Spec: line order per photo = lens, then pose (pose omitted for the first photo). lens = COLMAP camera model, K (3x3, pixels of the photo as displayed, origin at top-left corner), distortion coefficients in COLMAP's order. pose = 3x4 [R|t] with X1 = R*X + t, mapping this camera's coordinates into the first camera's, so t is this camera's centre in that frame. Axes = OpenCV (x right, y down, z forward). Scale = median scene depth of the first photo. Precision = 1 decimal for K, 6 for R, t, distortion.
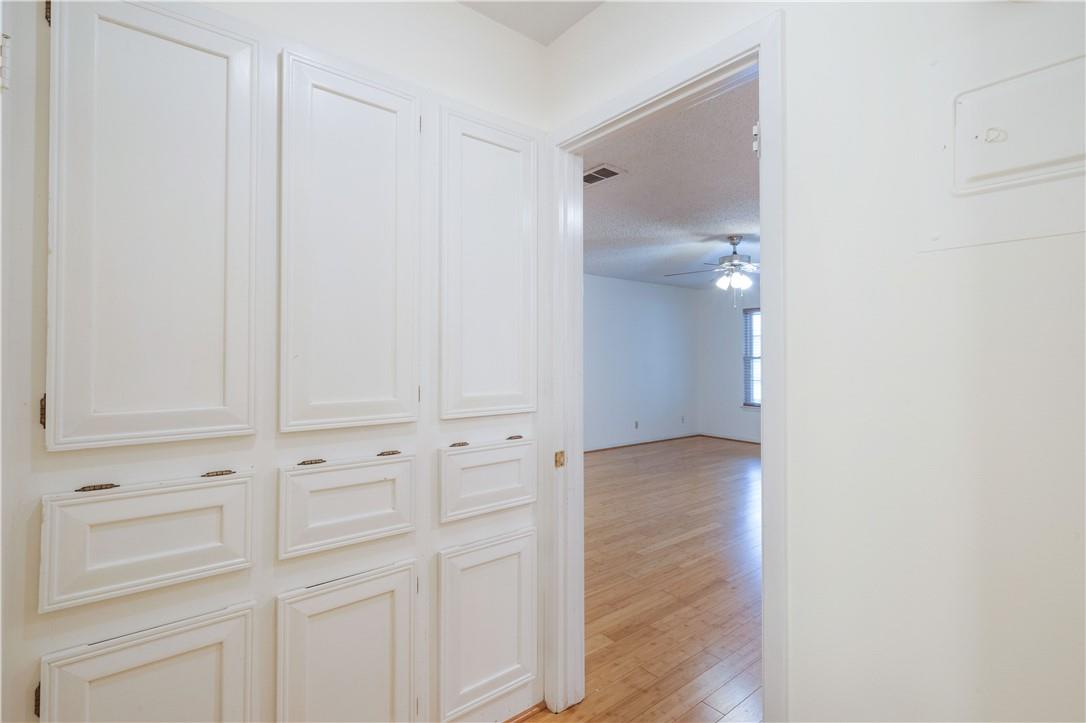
lens RADIAL K [[515.7, 0, 548.1], [0, 515.7, 343.3], [0, 0, 1]] dist [0.006260, 0.000194]
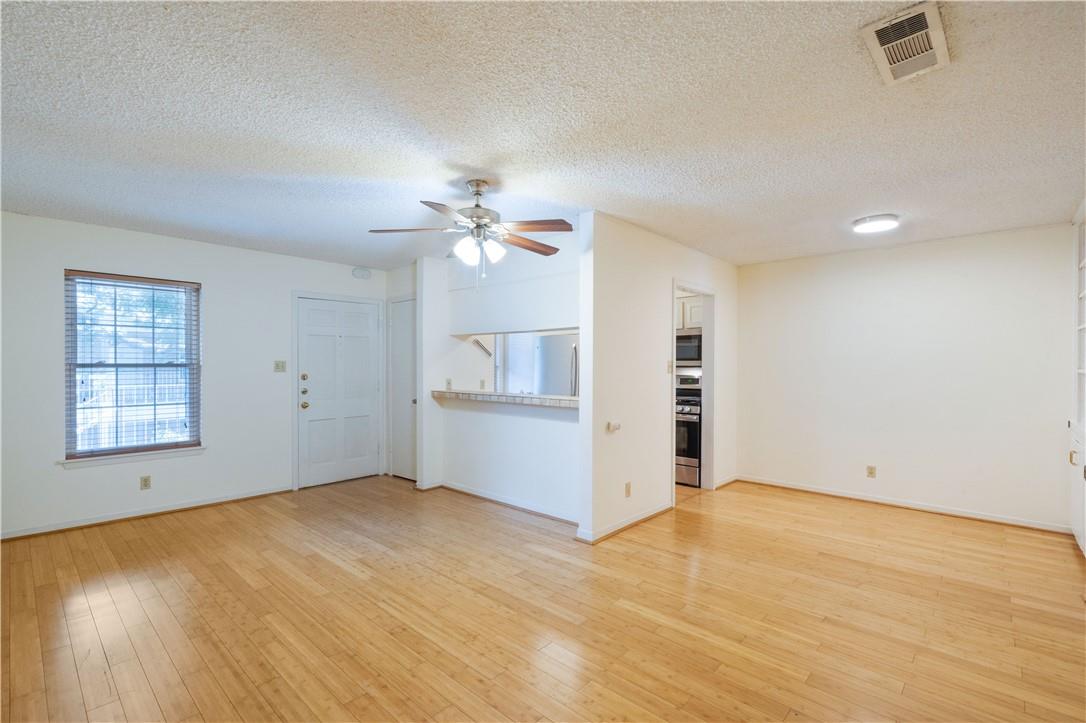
lens RADIAL K [[492.1, 0, 541.3], [0, 492.1, 366.9], [0, 0, 1]] dist [0.003149, -0.001239]
pose [[-0.130176, -0.006820, 0.991467, -0.270351], [-0.031510, 0.999500, 0.002738, 0.023144], [-0.990990, -0.030884, -0.130325, 0.999491]]
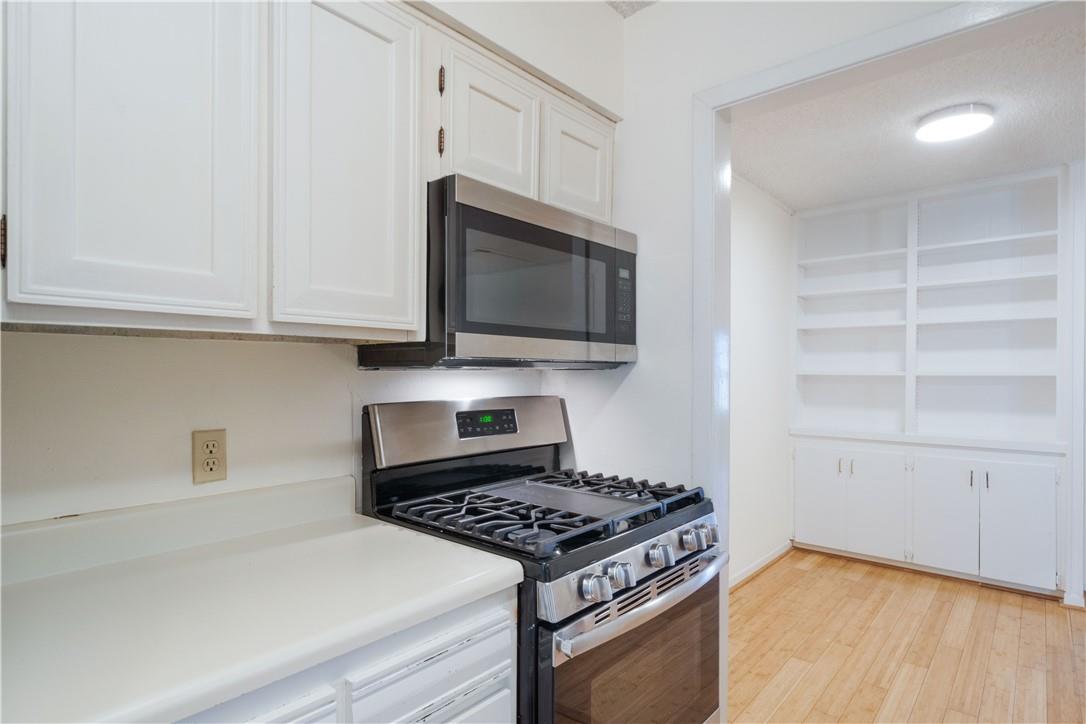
lens RADIAL K [[567.0, 0, 543.6], [0, 567.0, 378.4], [0, 0, 1]] dist [0.006599, -0.003708]
pose [[-0.986996, -0.011267, -0.160352, 0.922117], [-0.009309, 0.999873, -0.012957, 0.027998], [0.160478, -0.011295, -0.986975, 0.829526]]
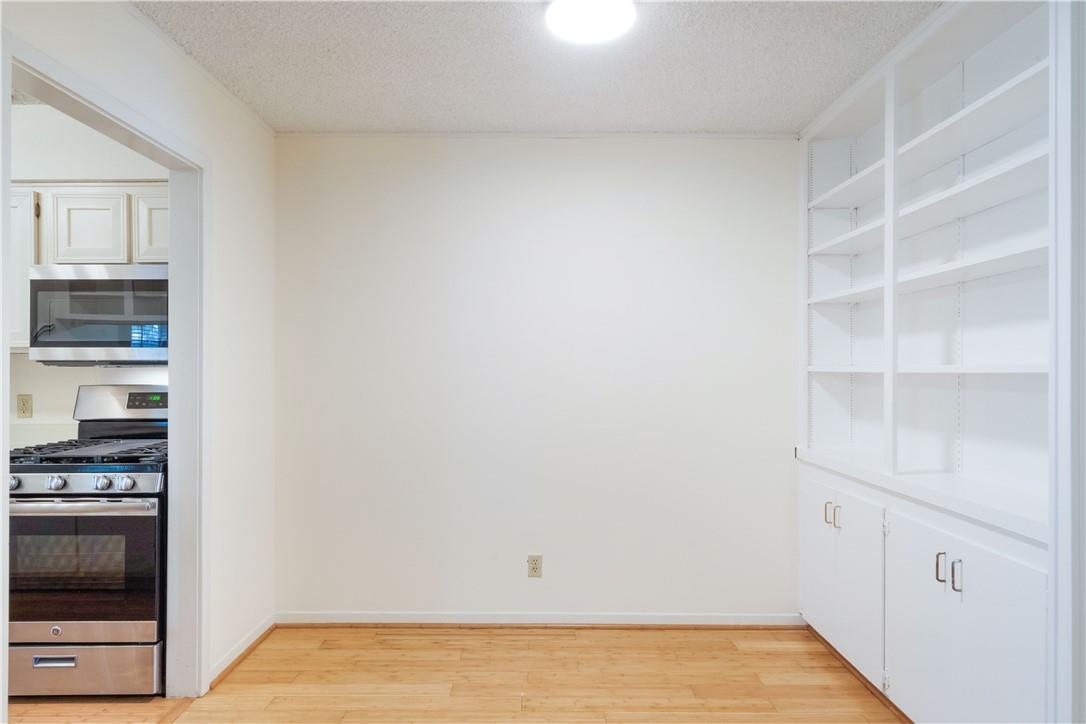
lens RADIAL K [[567.0, 0, 538.9], [0, 567.0, 371.2], [0, 0, 1]] dist [0.006599, -0.003708]
pose [[-0.778978, -0.010637, 0.626961, 0.246320], [-0.024433, 0.999612, -0.013397, 0.020509], [-0.626575, -0.025754, -0.778935, 0.672774]]
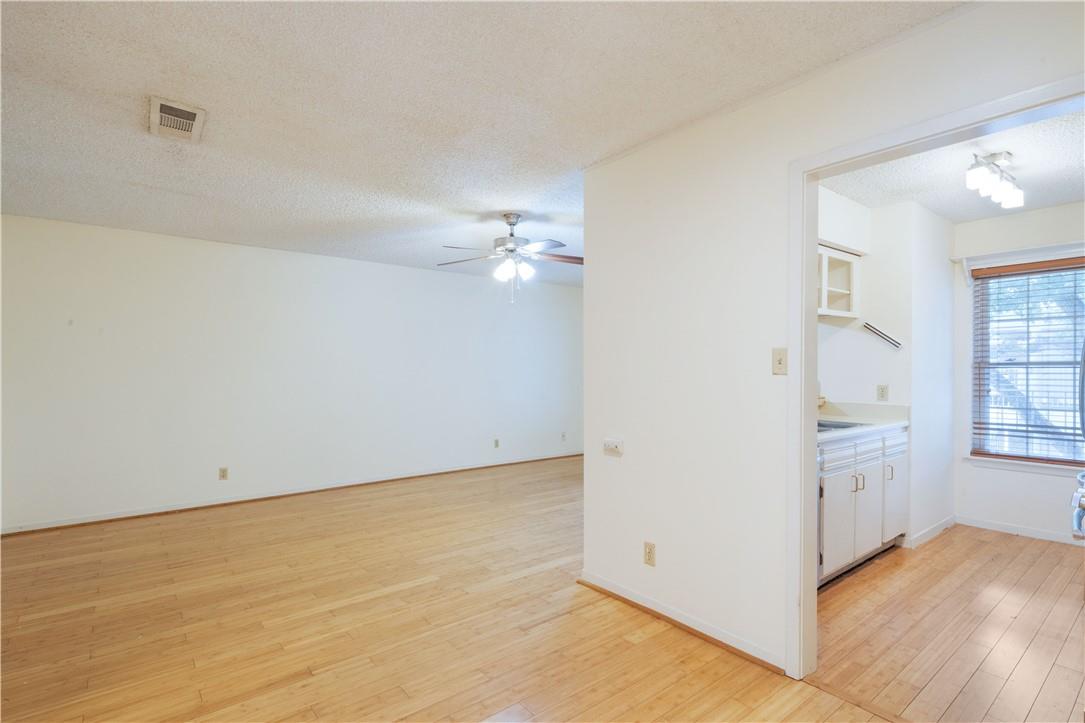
lens RADIAL K [[531.5, 0, 542.8], [0, 531.5, 370.2], [0, 0, 1]] dist [0.006007, 0.001054]
pose [[0.999691, -0.009191, -0.023087, 0.428257], [0.009948, 0.999409, 0.032896, 0.008046], [0.022771, -0.033116, 0.999192, 0.169075]]
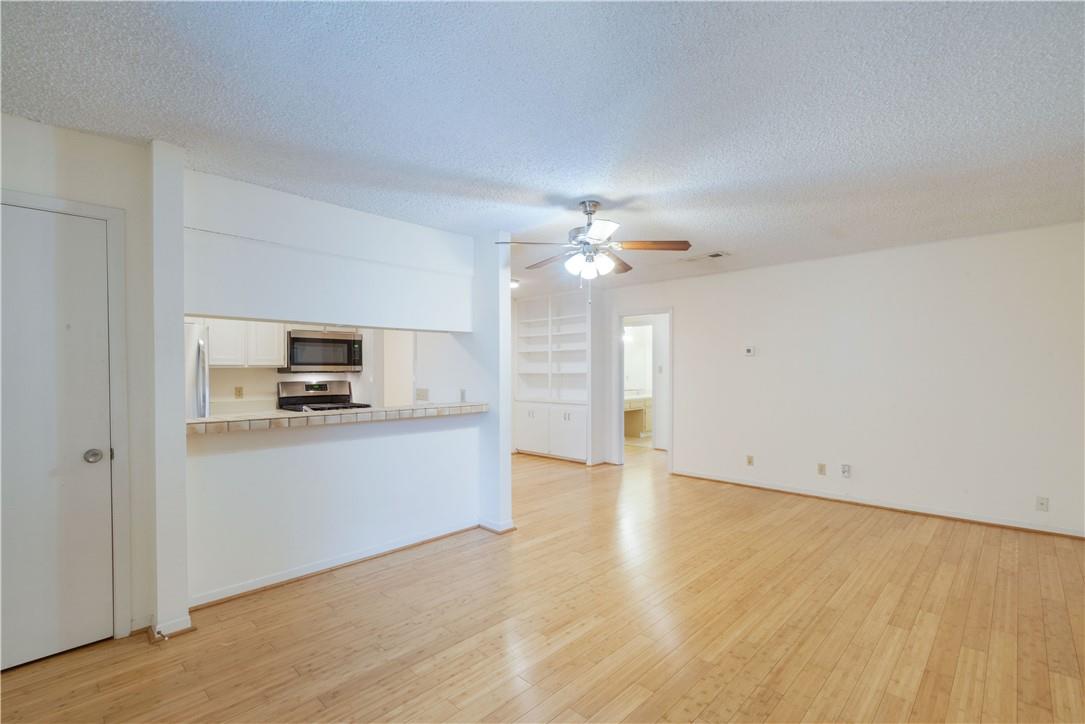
lens RADIAL K [[491.7, 0, 543.0], [0, 491.7, 369.5], [0, 0, 1]] dist [0.003149, -0.001239]
pose [[-0.994242, -0.003530, -0.107096, 0.497679], [-0.000354, 0.999560, -0.029663, 0.042984], [0.107154, -0.029455, -0.993806, 1.665560]]
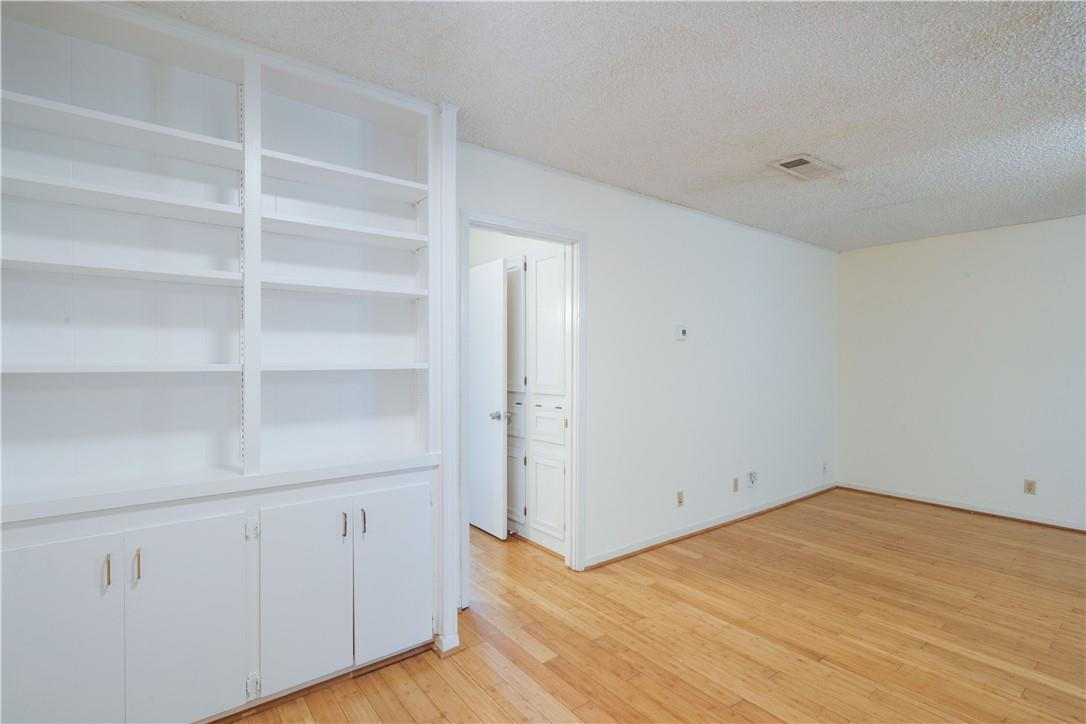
lens RADIAL K [[532.0, 0, 534.2], [0, 532.0, 359.9], [0, 0, 1]] dist [0.006007, 0.001054]
pose [[-0.037043, -0.001480, -0.999313, 0.712316], [0.023403, 0.999723, -0.002348, 0.005962], [0.999040, -0.023474, -0.036998, 0.382673]]
